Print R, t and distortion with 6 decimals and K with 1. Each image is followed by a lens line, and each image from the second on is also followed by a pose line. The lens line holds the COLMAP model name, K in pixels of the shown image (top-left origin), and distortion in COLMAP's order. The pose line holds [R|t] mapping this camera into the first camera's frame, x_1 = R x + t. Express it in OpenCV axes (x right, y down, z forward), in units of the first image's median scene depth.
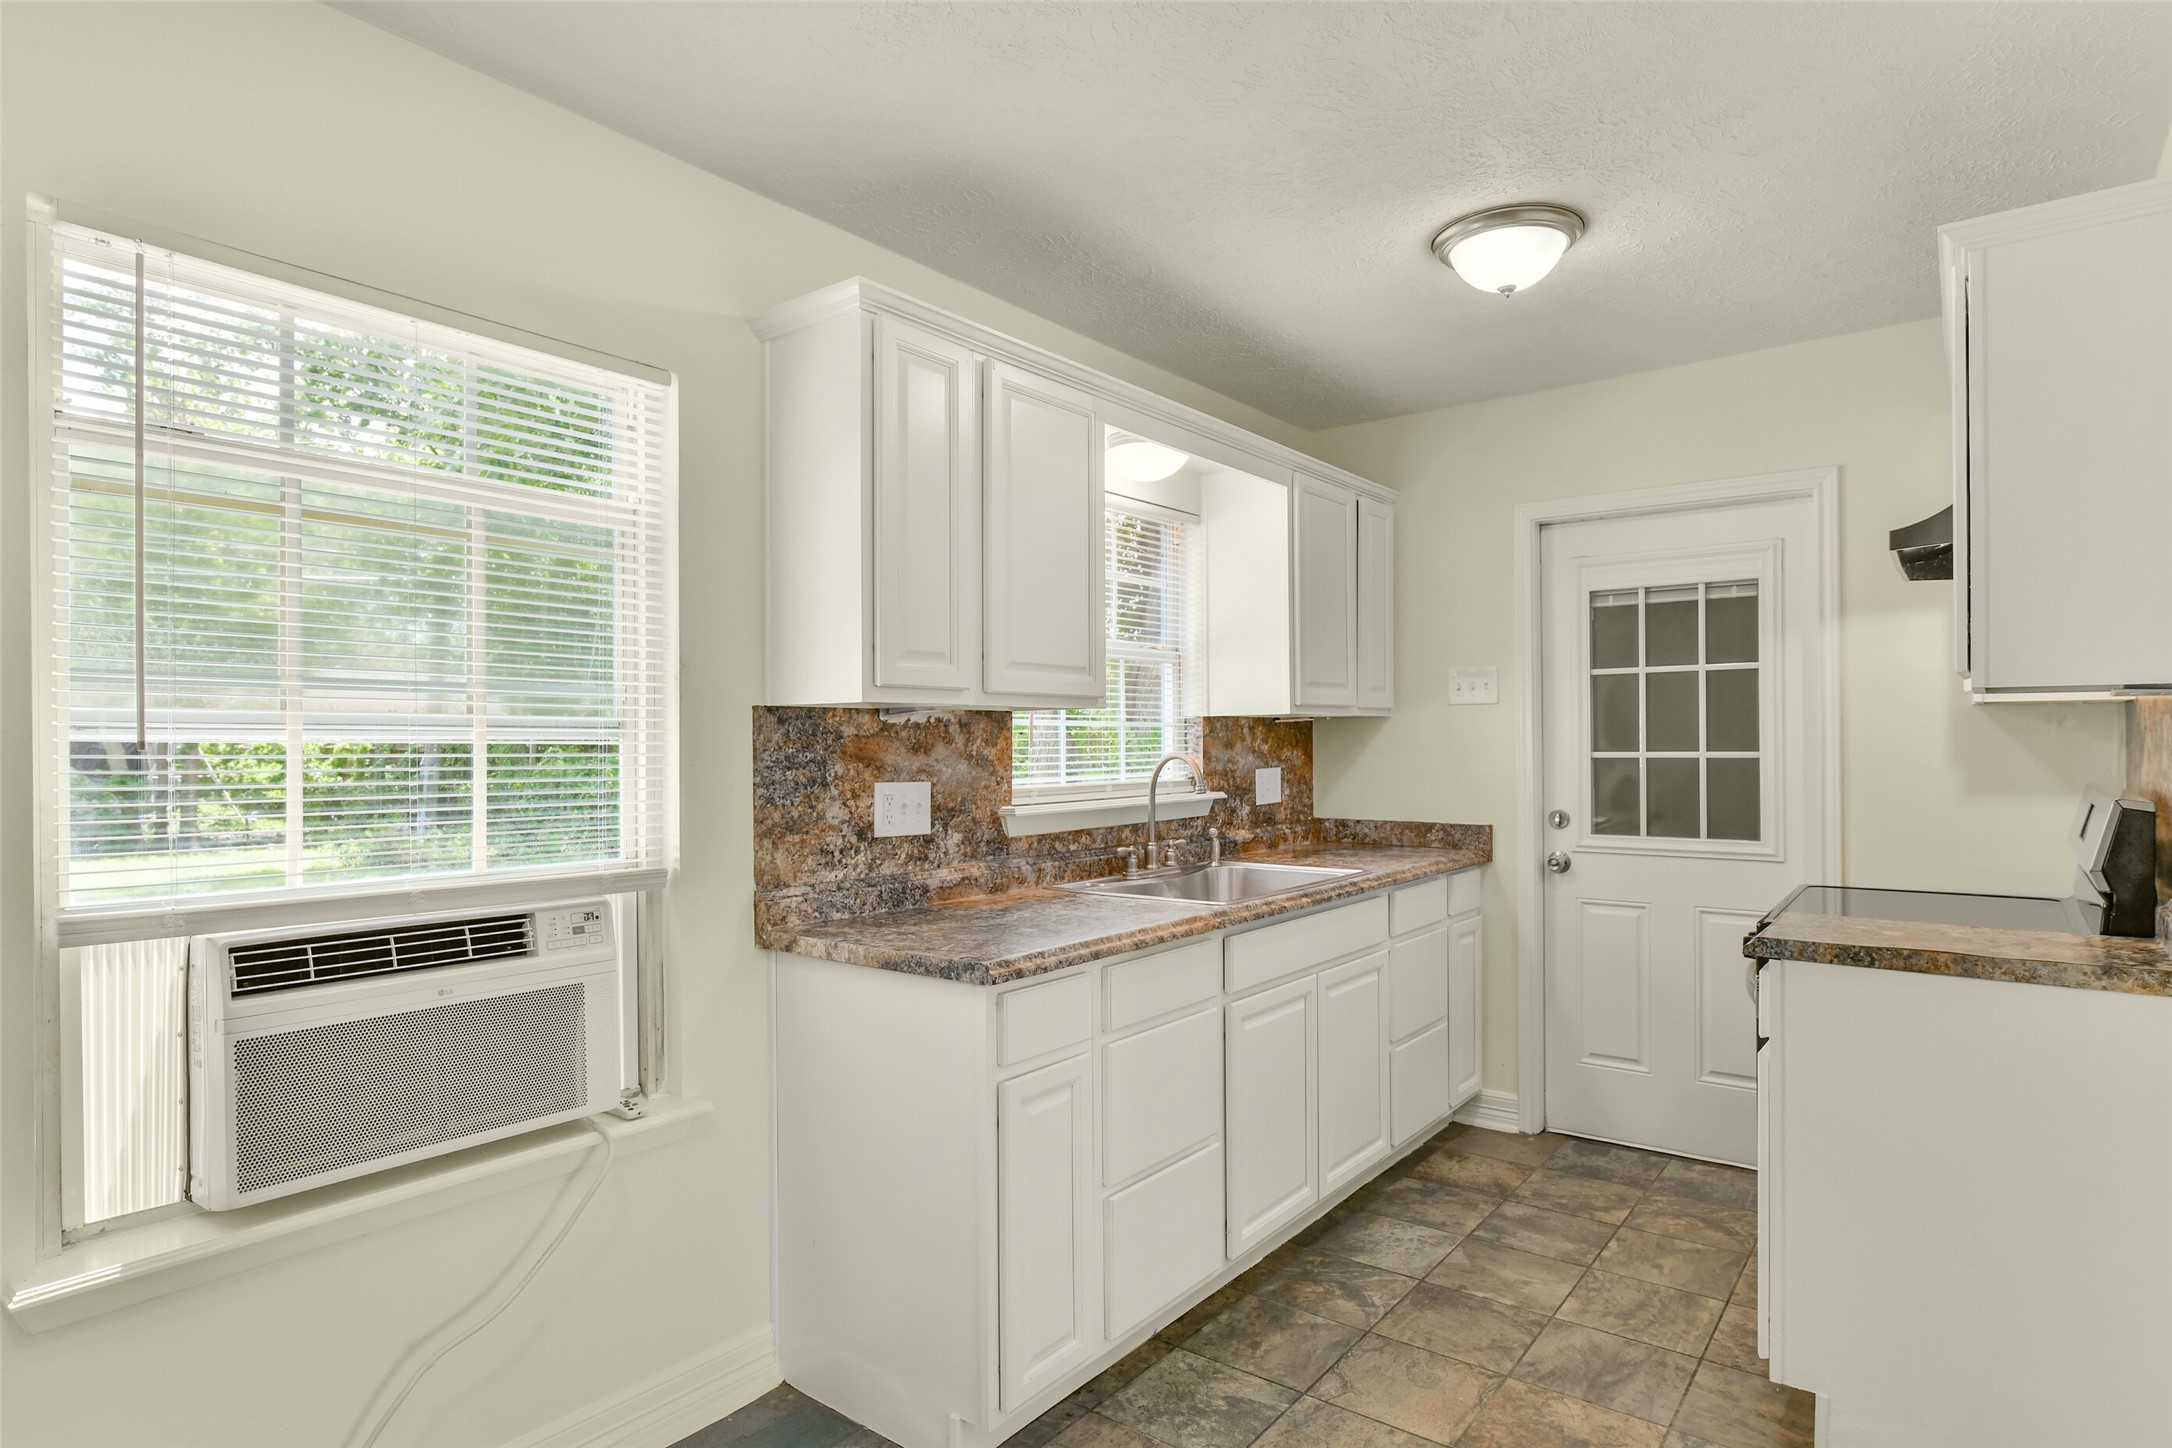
lens RADIAL K [[1176.6, 0, 1094.5], [0, 1176.6, 735.2], [0, 0, 1]] dist [-0.007741, -0.000839]
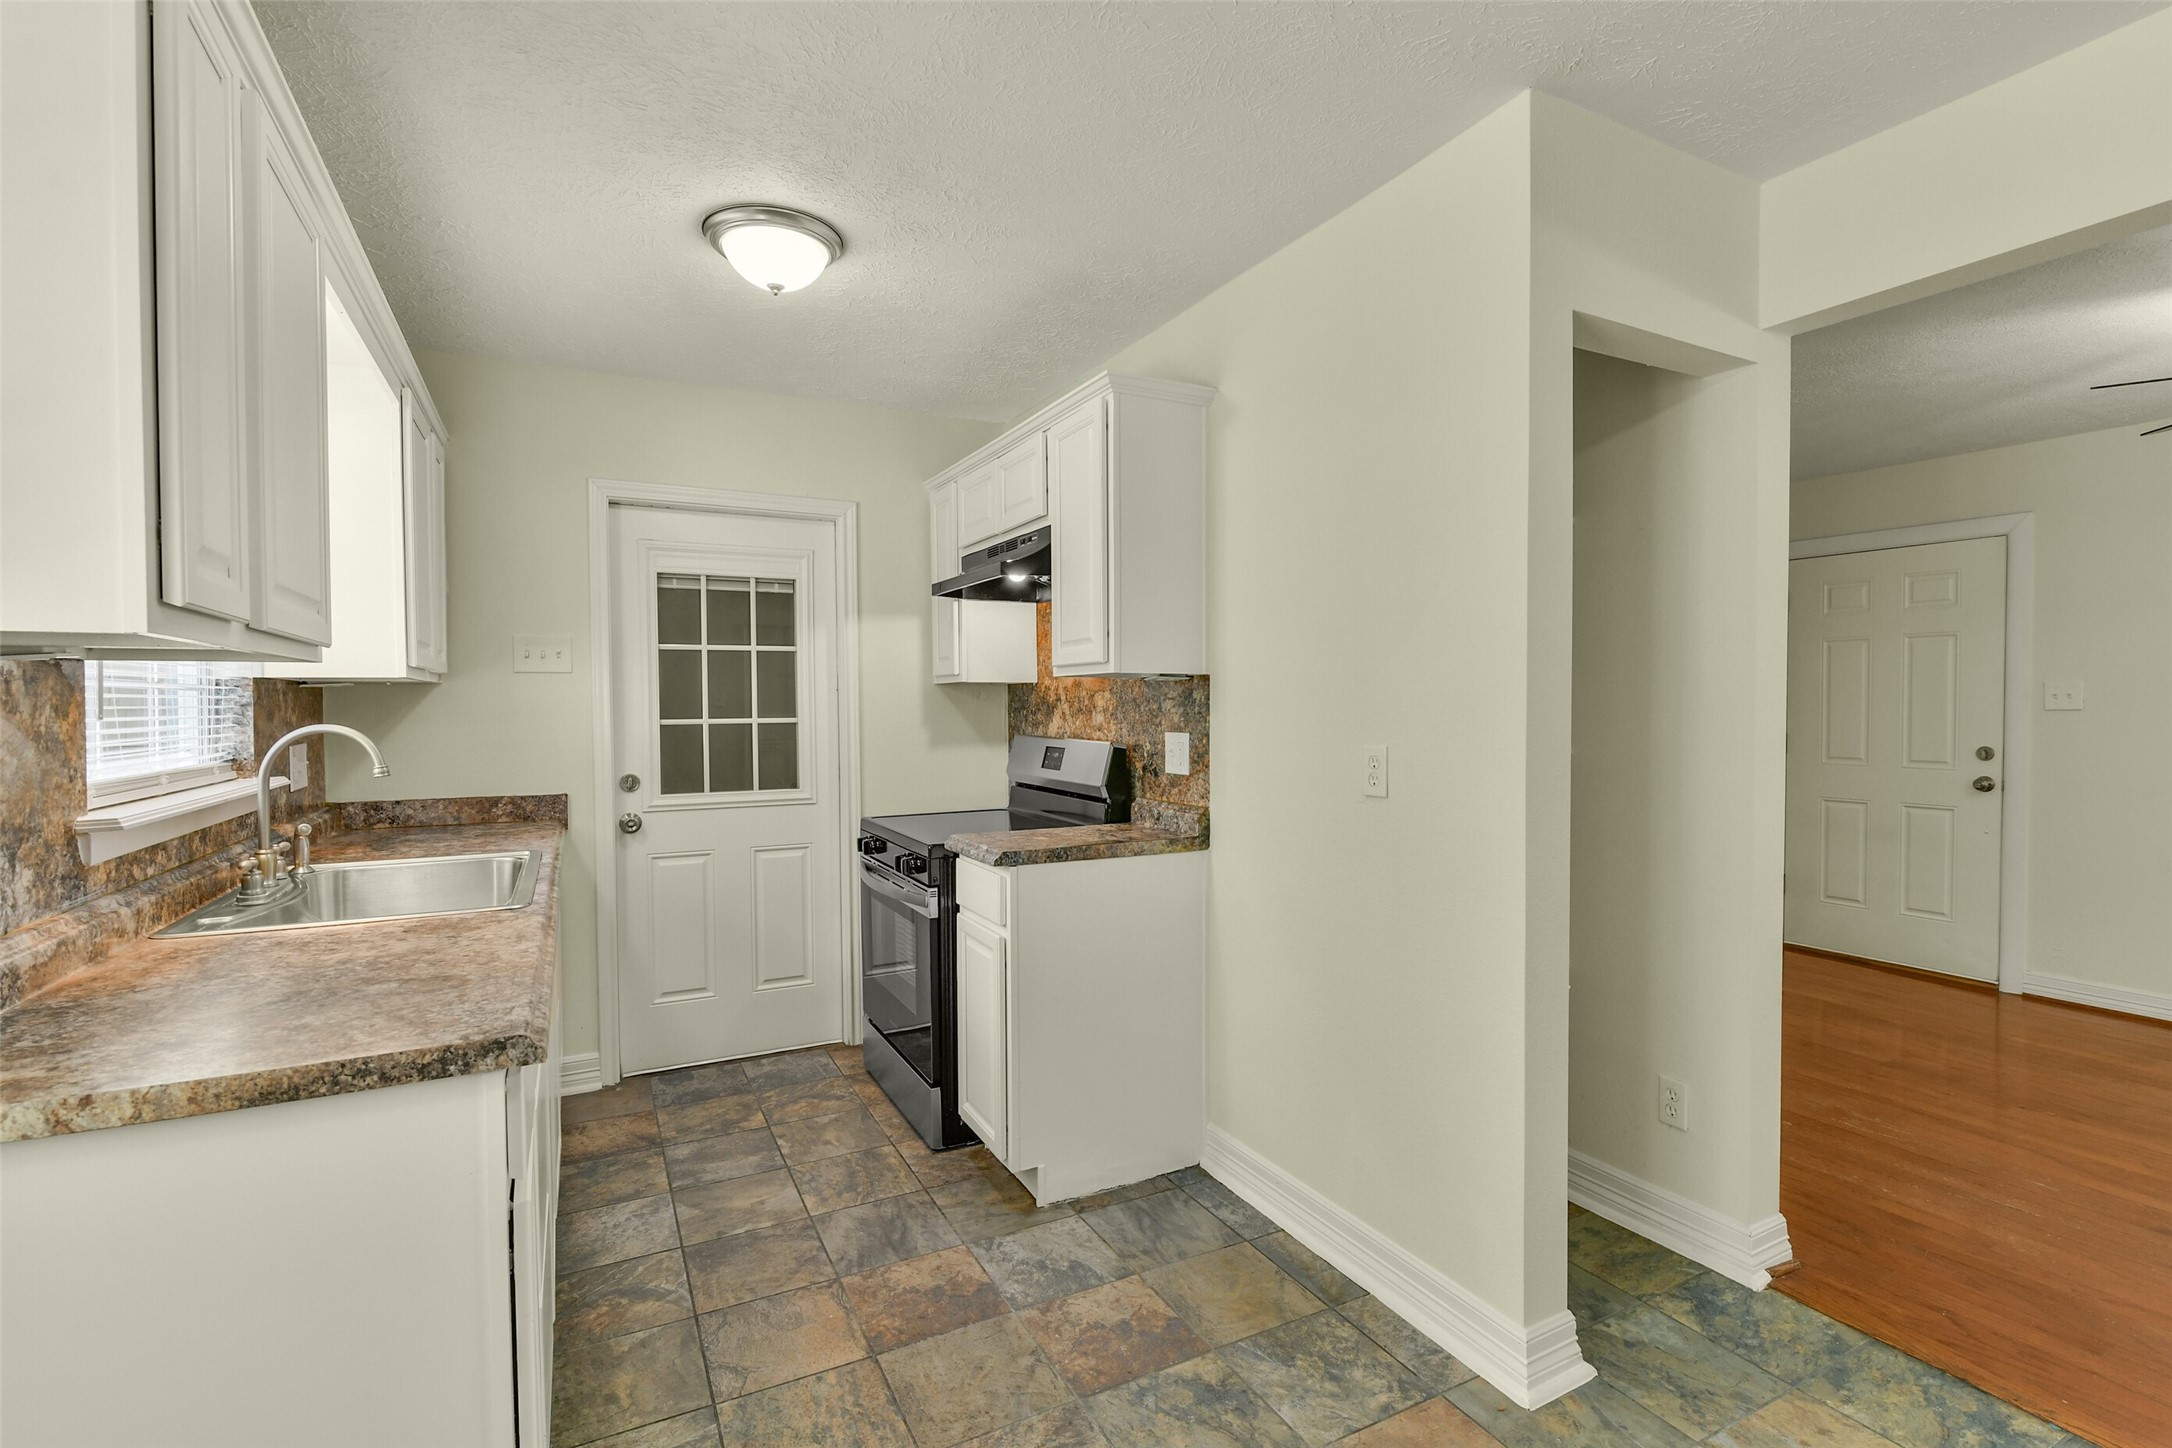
lens RADIAL K [[996.4, 0, 1086.0], [0, 996.4, 724.0], [0, 0, 1]] dist [-0.004598, -0.000228]
pose [[0.424902, -0.014667, 0.905120, -0.328847], [0.000251, 0.999871, 0.016084, 0.004795], [-0.905239, -0.006607, 0.424851, 0.324056]]
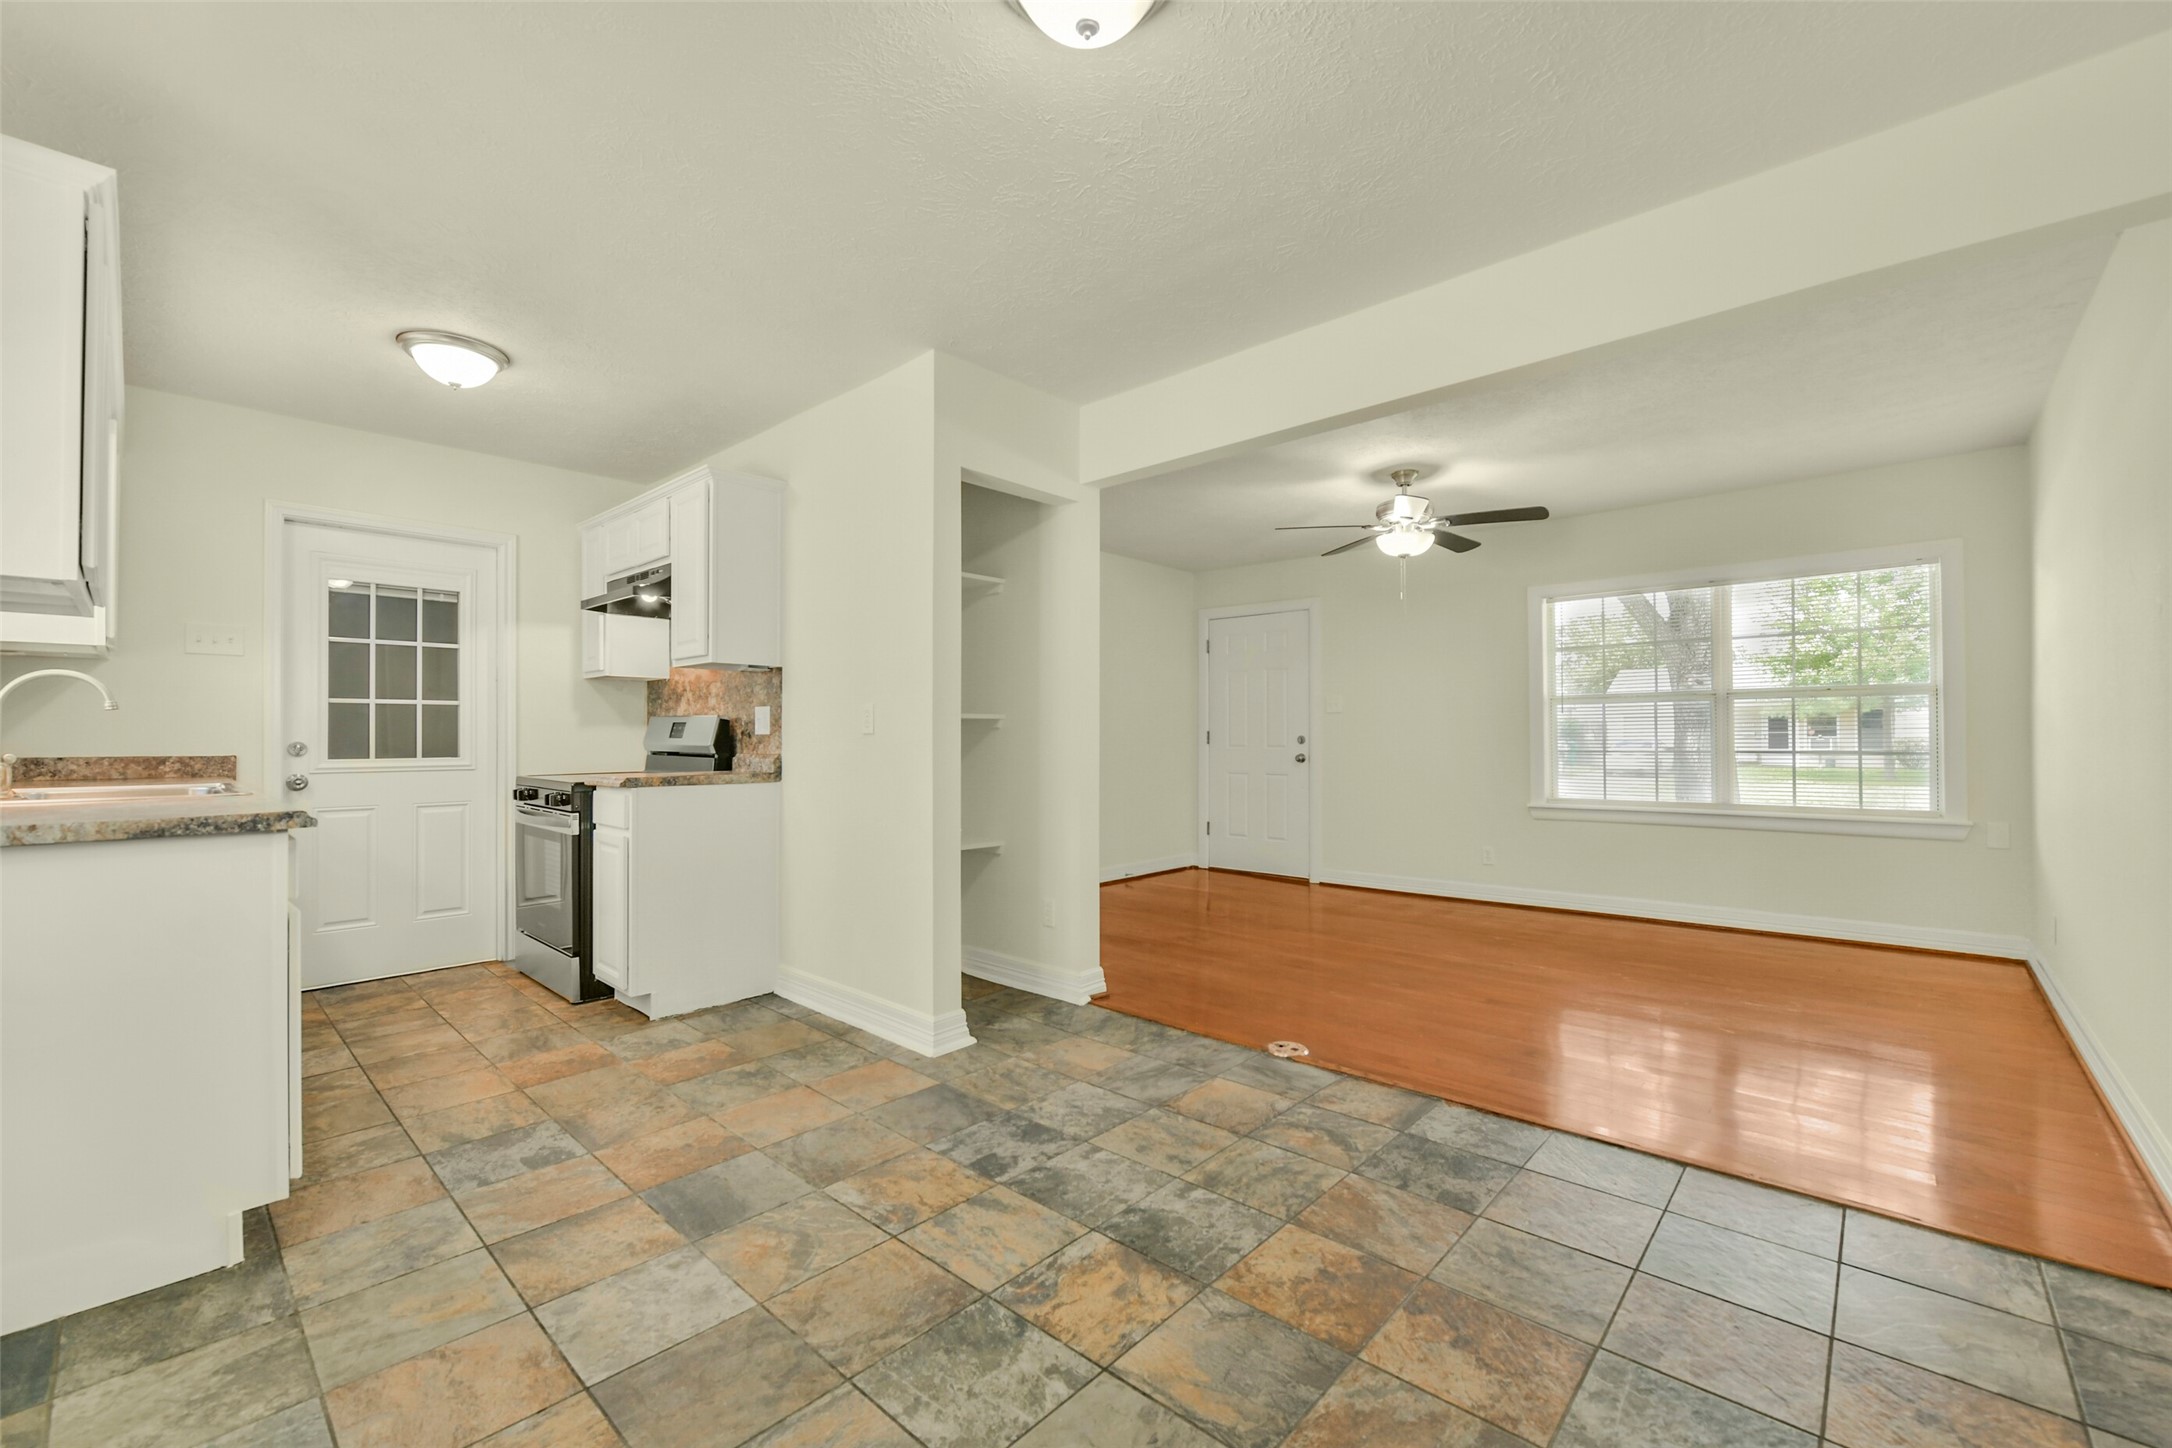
lens RADIAL K [[882.8, 0, 1090.5], [0, 882.8, 725.3], [0, 0, 1]] dist [-0.008356, -0.000012]
pose [[0.084242, 0.018531, 0.996273, -0.663761], [-0.001466, 0.999828, -0.018473, 0.082416], [-0.996444, 0.000096, 0.084254, 0.061768]]
